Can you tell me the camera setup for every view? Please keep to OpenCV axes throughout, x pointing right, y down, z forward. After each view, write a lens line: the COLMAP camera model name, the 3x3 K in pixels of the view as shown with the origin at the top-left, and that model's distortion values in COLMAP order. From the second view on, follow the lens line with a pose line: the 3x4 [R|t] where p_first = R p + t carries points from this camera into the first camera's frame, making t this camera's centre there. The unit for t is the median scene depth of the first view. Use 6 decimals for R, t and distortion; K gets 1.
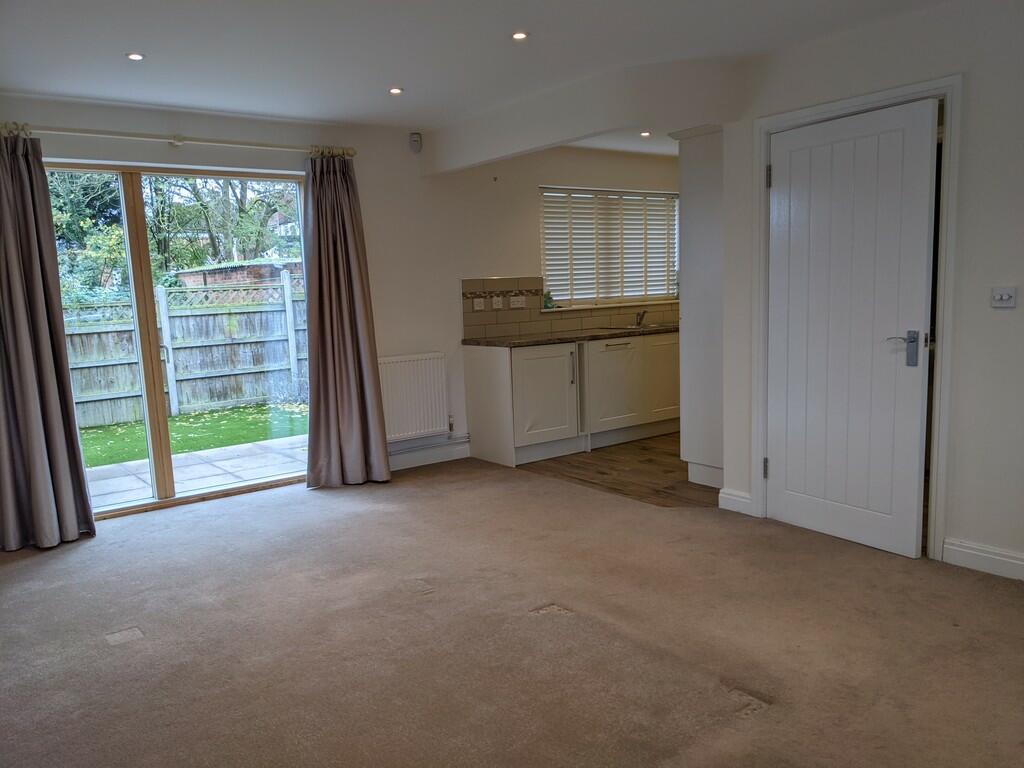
lens RADIAL K [[807.4, 0, 516.6], [0, 807.4, 384.3], [0, 0, 1]] dist [0.011895, 0.001122]
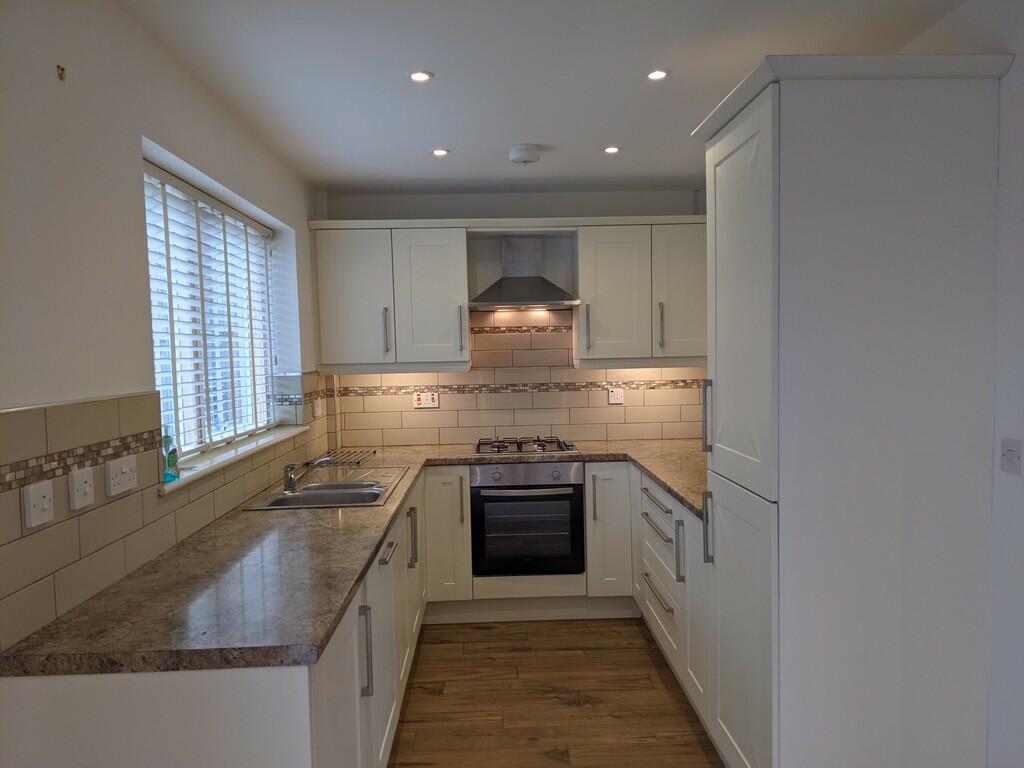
lens RADIAL K [[807.4, 0, 512.2], [0, 807.4, 386.0], [0, 0, 1]] dist [0.011895, 0.001122]
pose [[0.576430, -0.015729, 0.816995, -0.167390], [0.106533, 0.992728, -0.056051, -0.102183], [-0.810172, 0.119346, 0.573914, 0.691774]]
